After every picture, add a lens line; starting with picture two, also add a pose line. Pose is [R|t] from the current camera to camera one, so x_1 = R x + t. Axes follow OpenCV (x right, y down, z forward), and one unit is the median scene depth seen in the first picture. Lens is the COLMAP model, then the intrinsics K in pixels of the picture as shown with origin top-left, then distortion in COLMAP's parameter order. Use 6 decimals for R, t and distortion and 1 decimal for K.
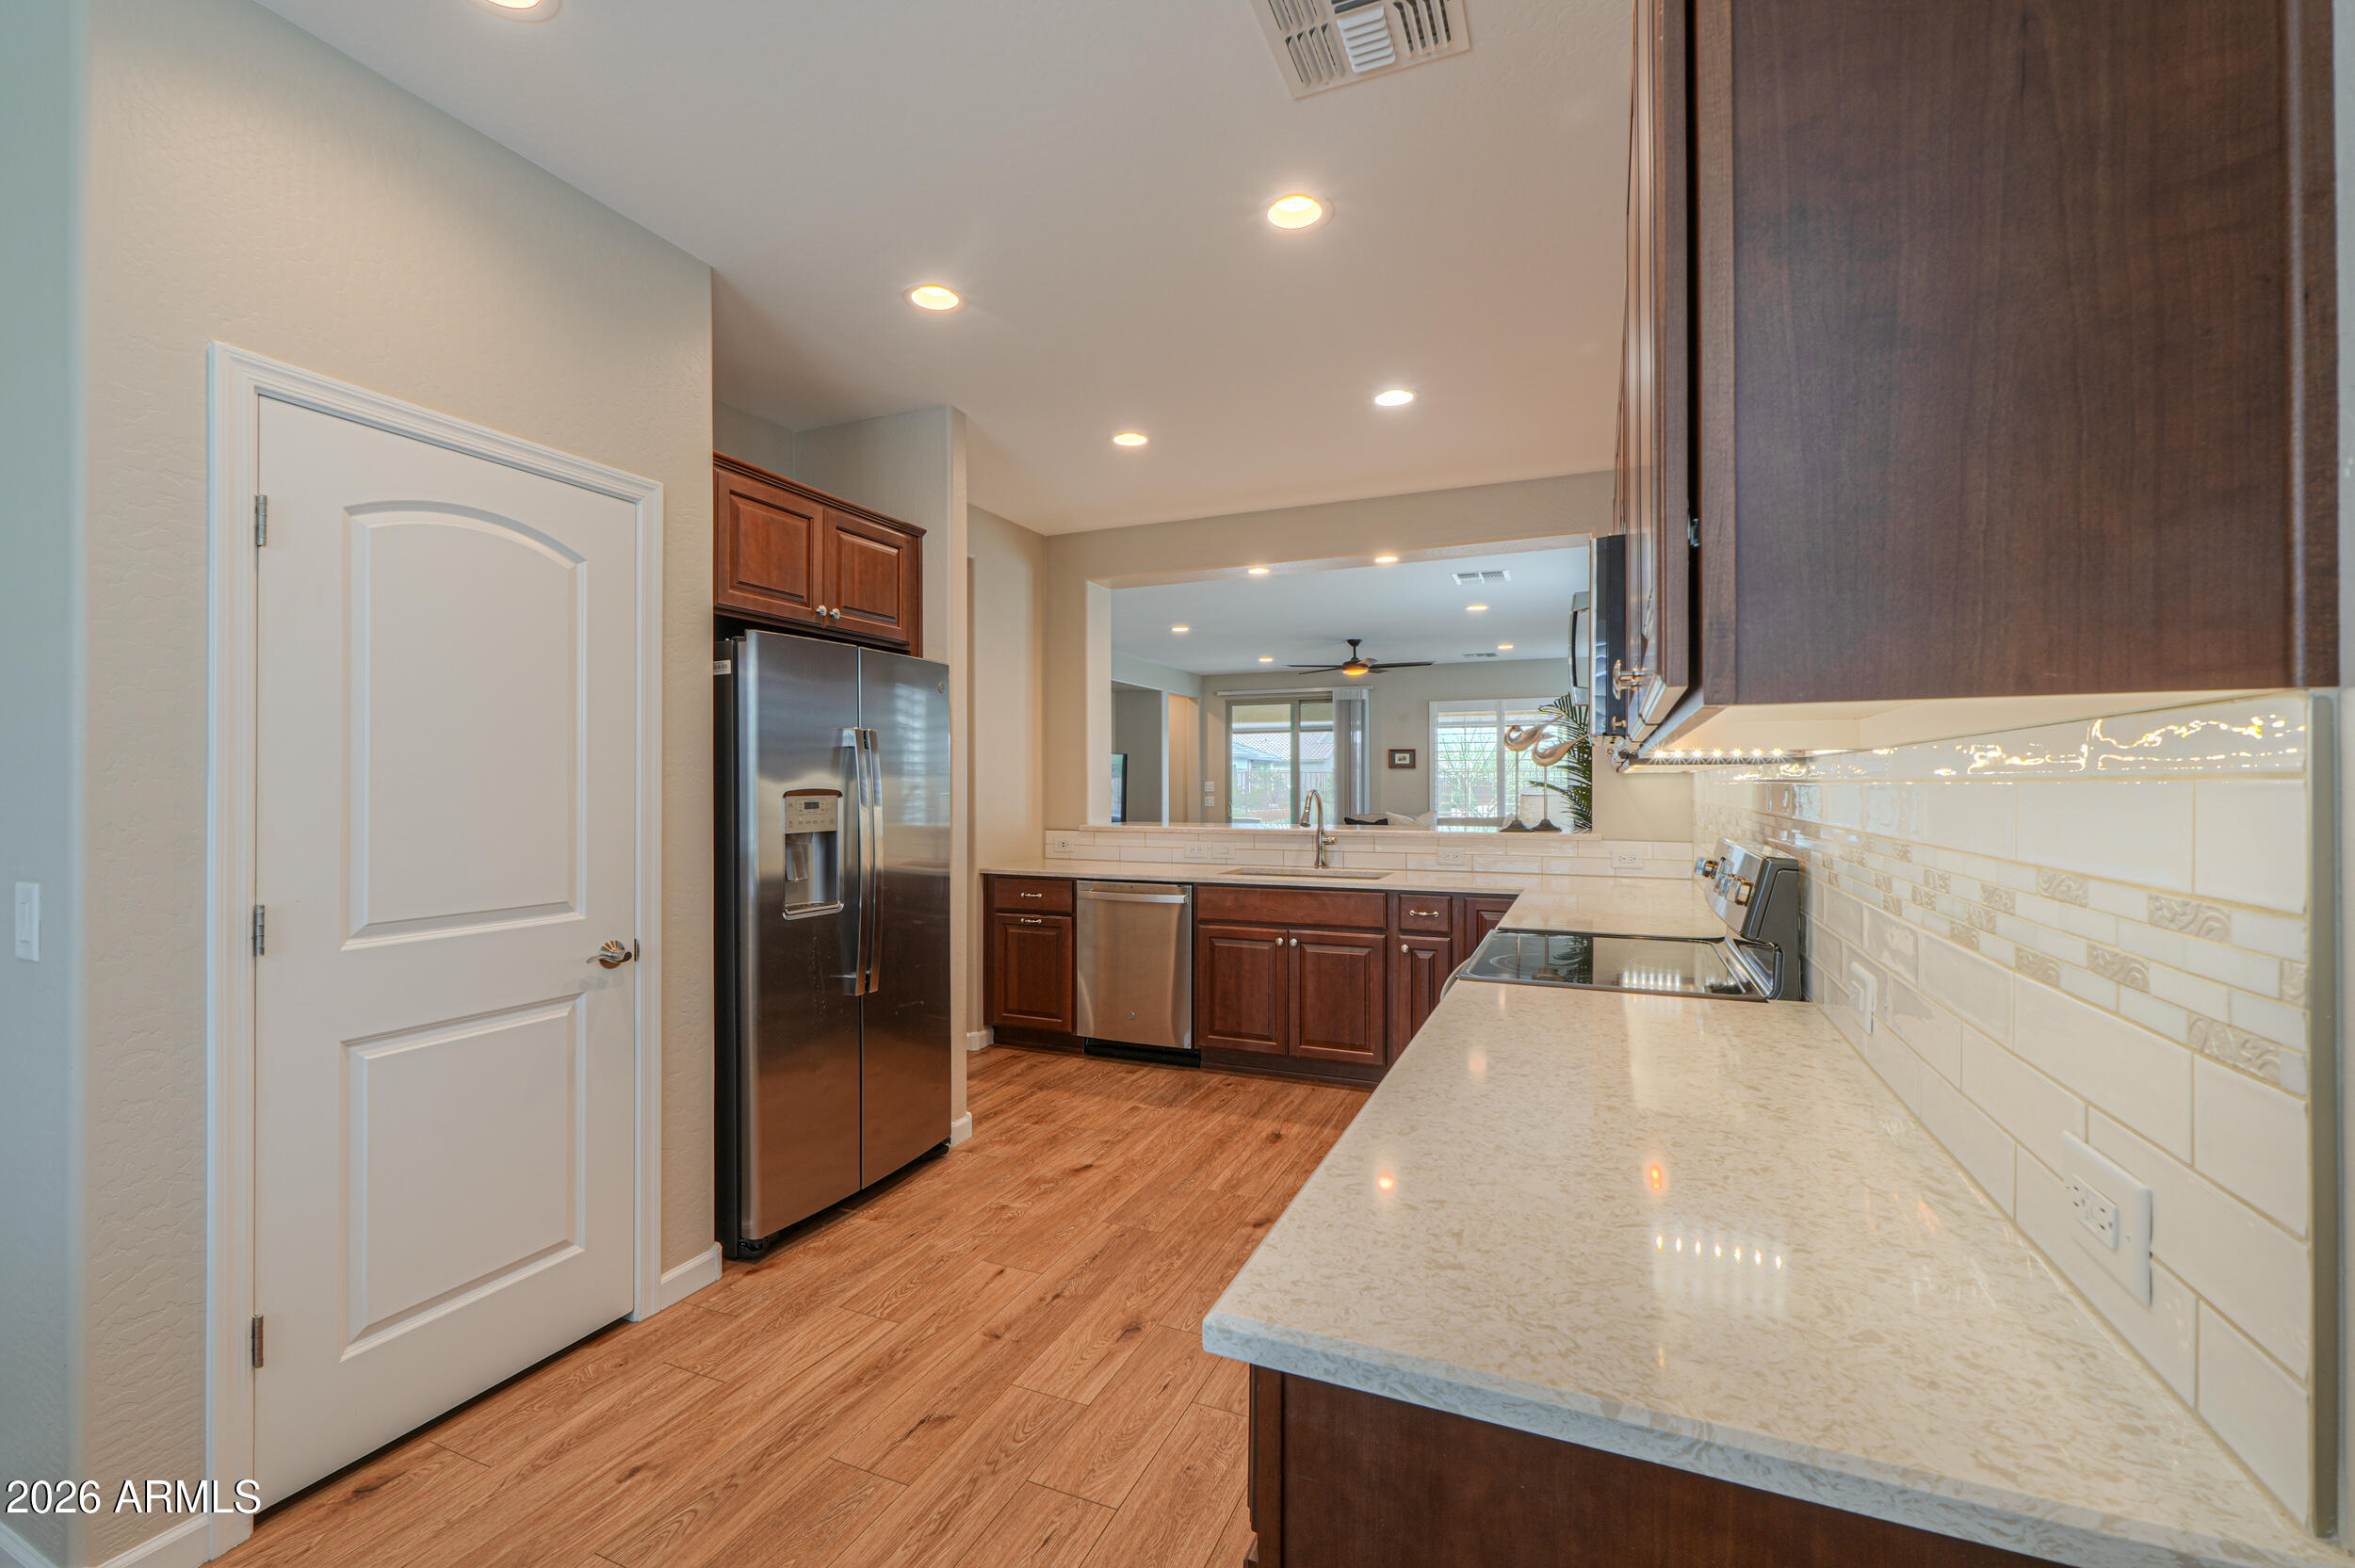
lens RADIAL K [[989.4, 0, 1165.2], [0, 989.4, 784.4], [0, 0, 1]] dist [-0.002631, -0.000365]
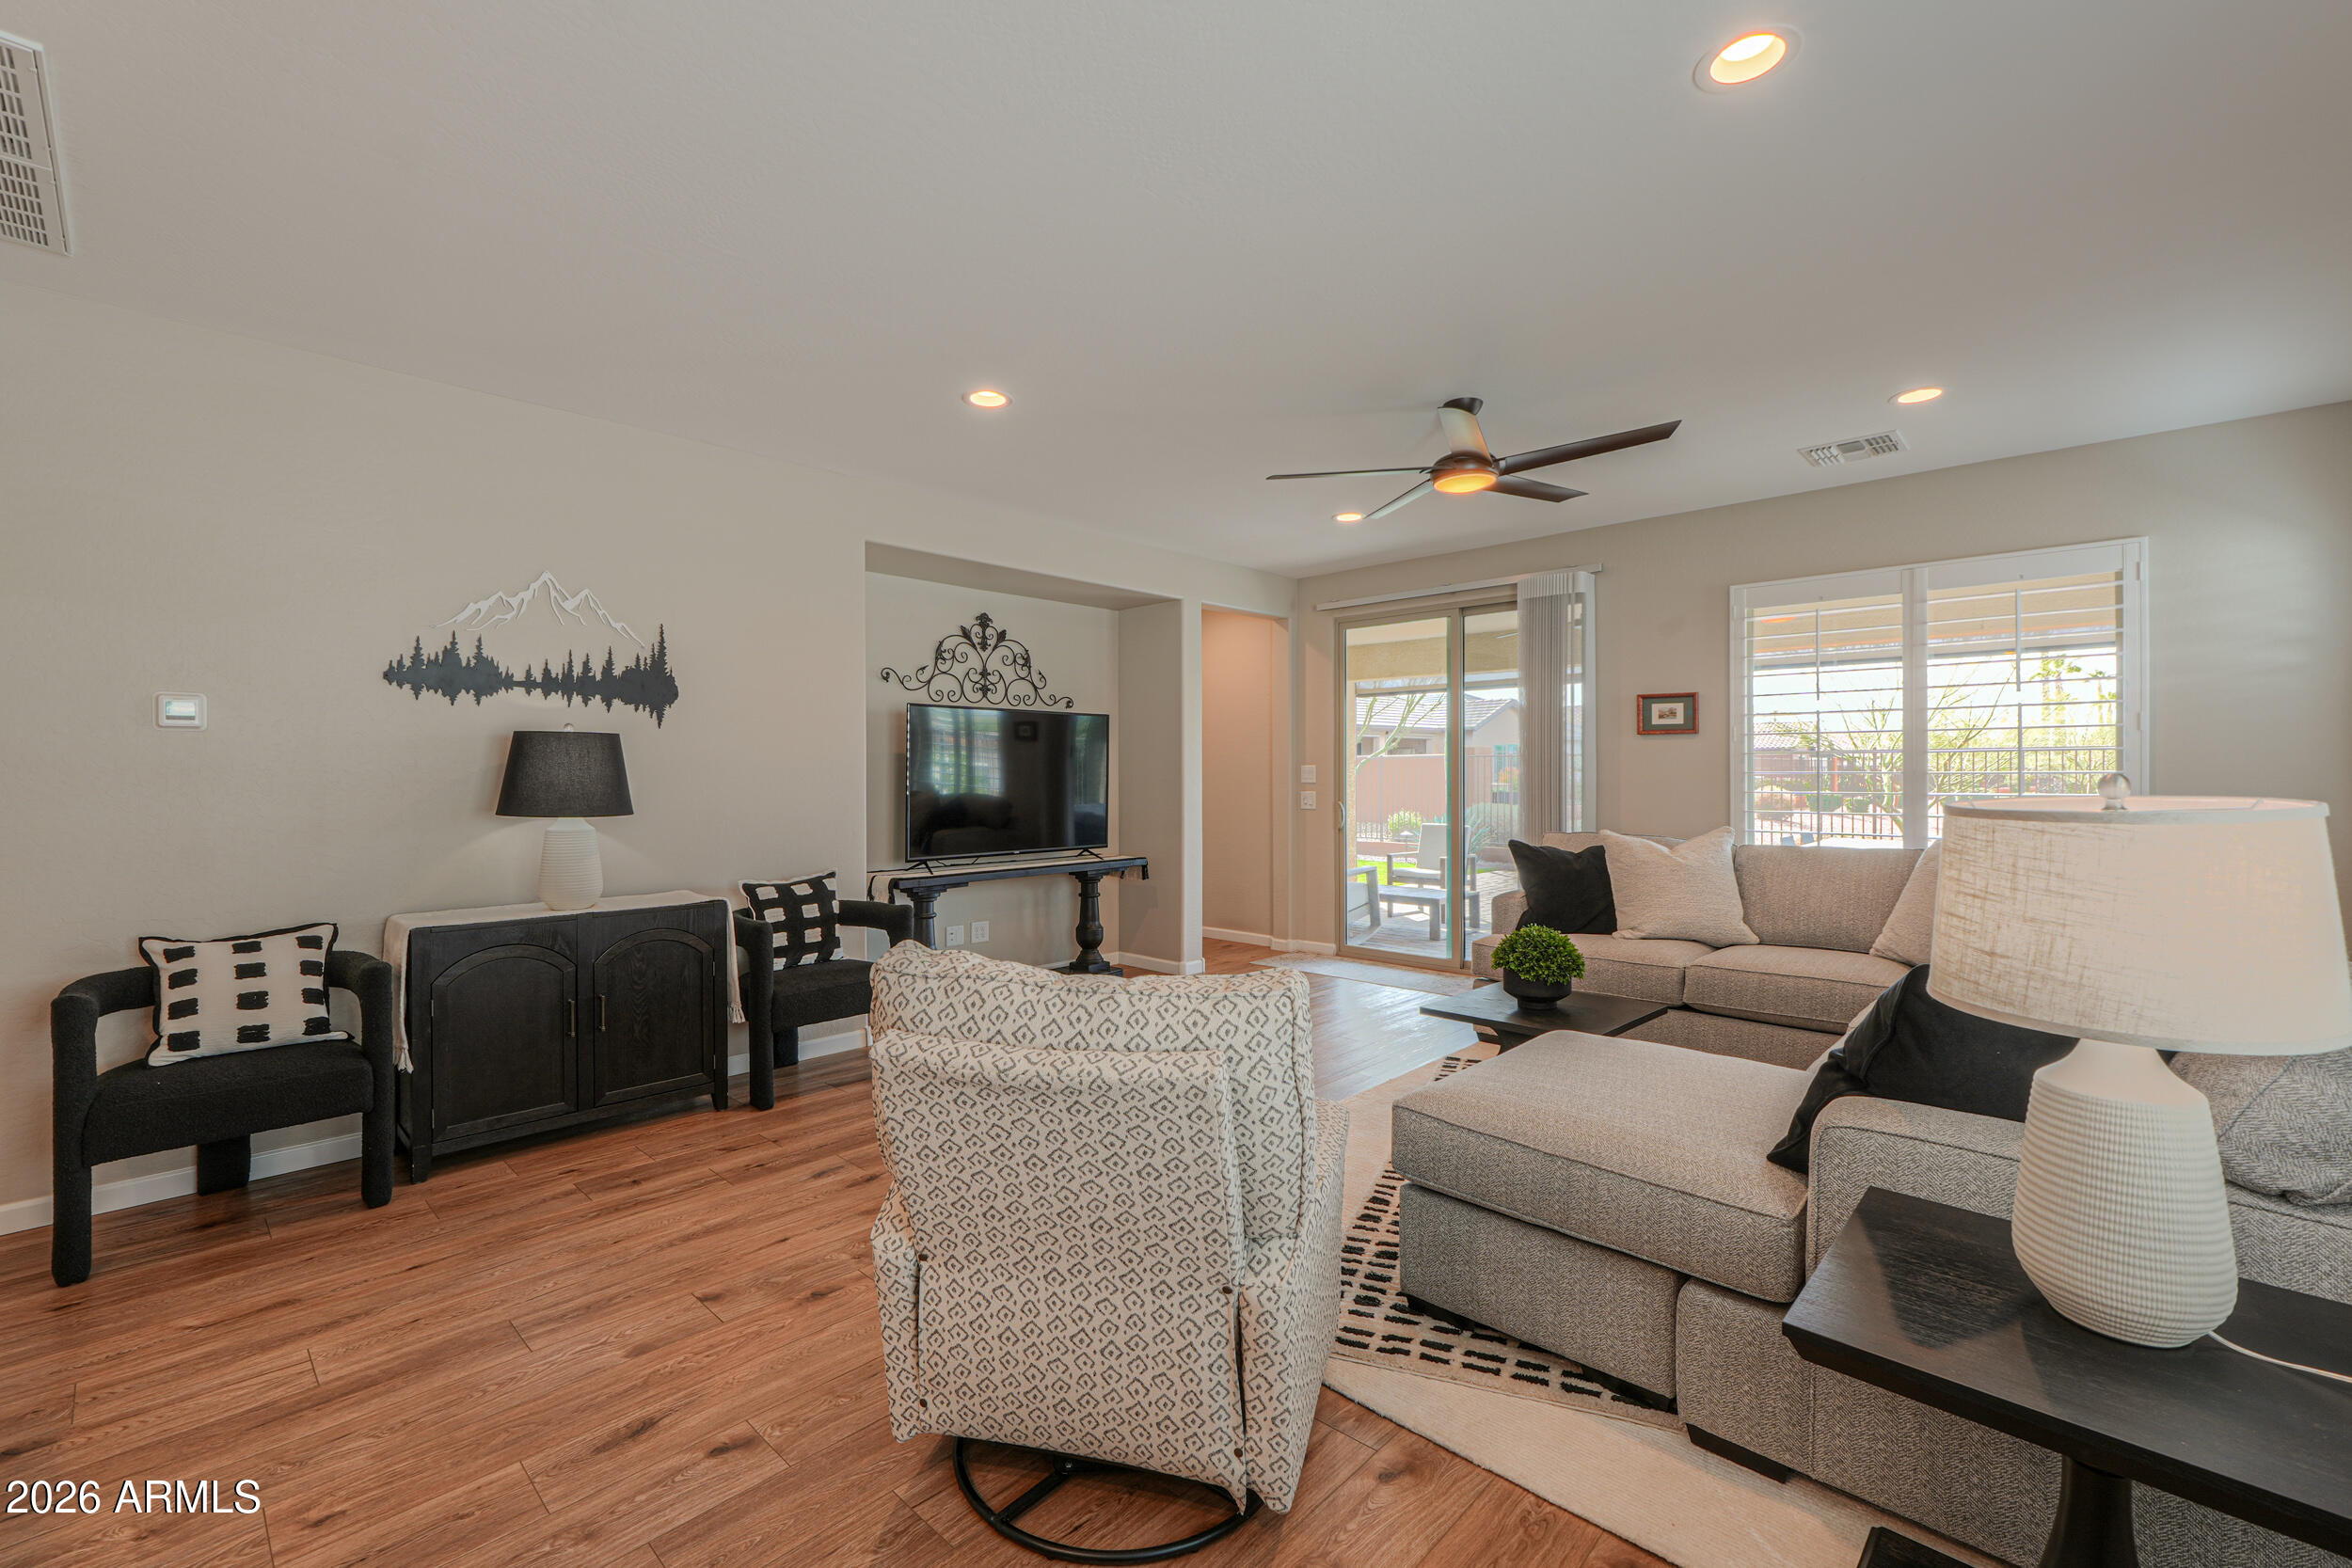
lens RADIAL K [[988.2, 0, 1163.7], [0, 988.2, 784.4], [0, 0, 1]] dist [-0.002631, -0.000365]
pose [[0.939982, 0.004666, -0.341192, 0.554908], [-0.001958, 0.999964, 0.008281, 0.013596], [0.341218, -0.007116, 0.939957, 1.509336]]
